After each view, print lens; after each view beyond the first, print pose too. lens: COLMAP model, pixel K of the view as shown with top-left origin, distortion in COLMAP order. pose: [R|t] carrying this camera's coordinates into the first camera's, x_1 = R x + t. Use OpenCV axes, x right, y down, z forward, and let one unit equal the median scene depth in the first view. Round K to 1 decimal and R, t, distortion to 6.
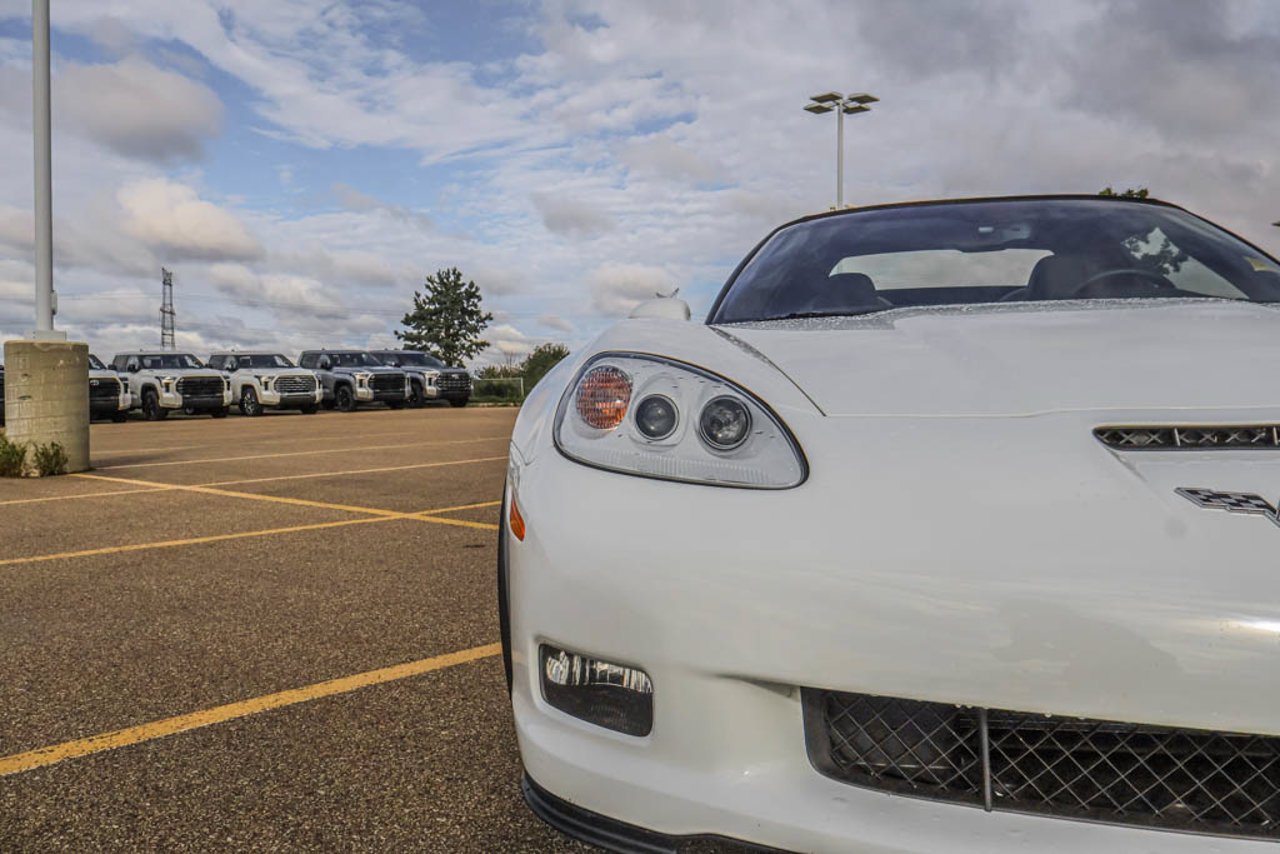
lens RADIAL K [[1060.7, 0, 640.0], [0, 1060.7, 427.0], [0, 0, 1]] dist [-0.009506, -0.013688]
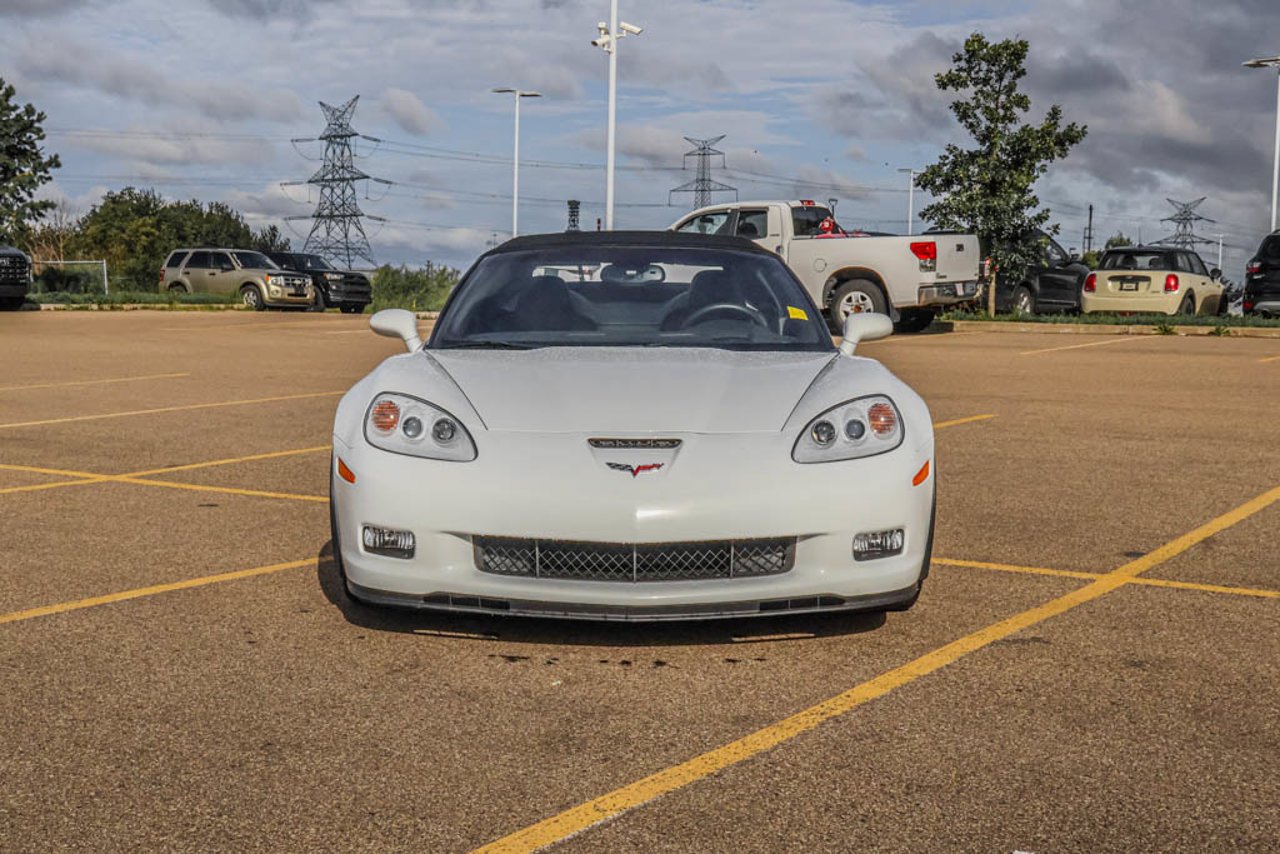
lens RADIAL K [[1850.5, 0, 640.0], [0, 1850.5, 427.0], [0, 0, 1]] dist [0.175771, -1.522957]
pose [[0.981818, 0.008604, 0.189632, -0.015562], [-0.018189, 0.998640, 0.048860, -0.012783], [-0.188954, -0.051421, 0.980639, -0.176447]]
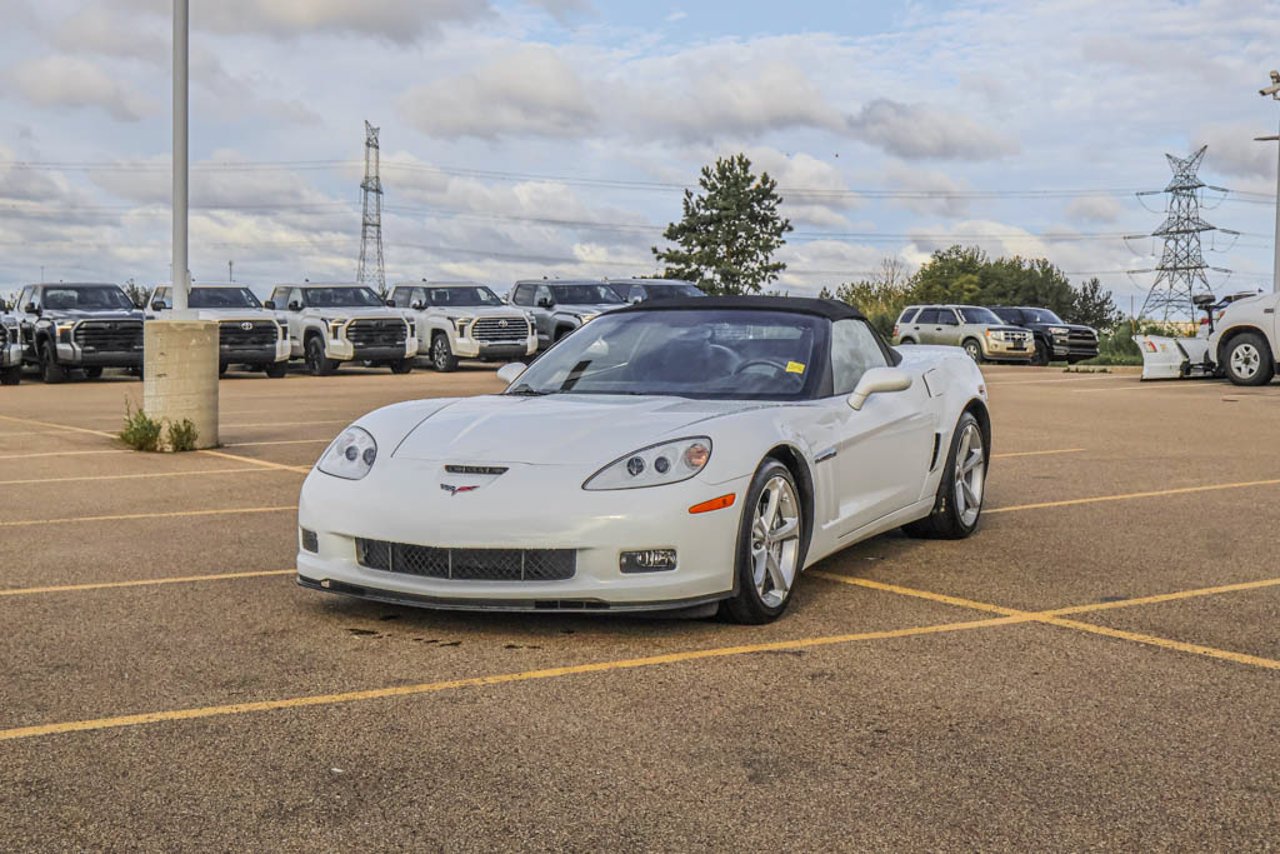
lens RADIAL K [[1850.5, 0, 640.0], [0, 1850.5, 427.0], [0, 0, 1]] dist [0.175771, -1.522957]
pose [[0.960724, 0.032373, -0.275612, 0.131850], [-0.024886, 0.999221, 0.030622, -0.015645], [0.276389, -0.022560, 0.960781, -0.220731]]
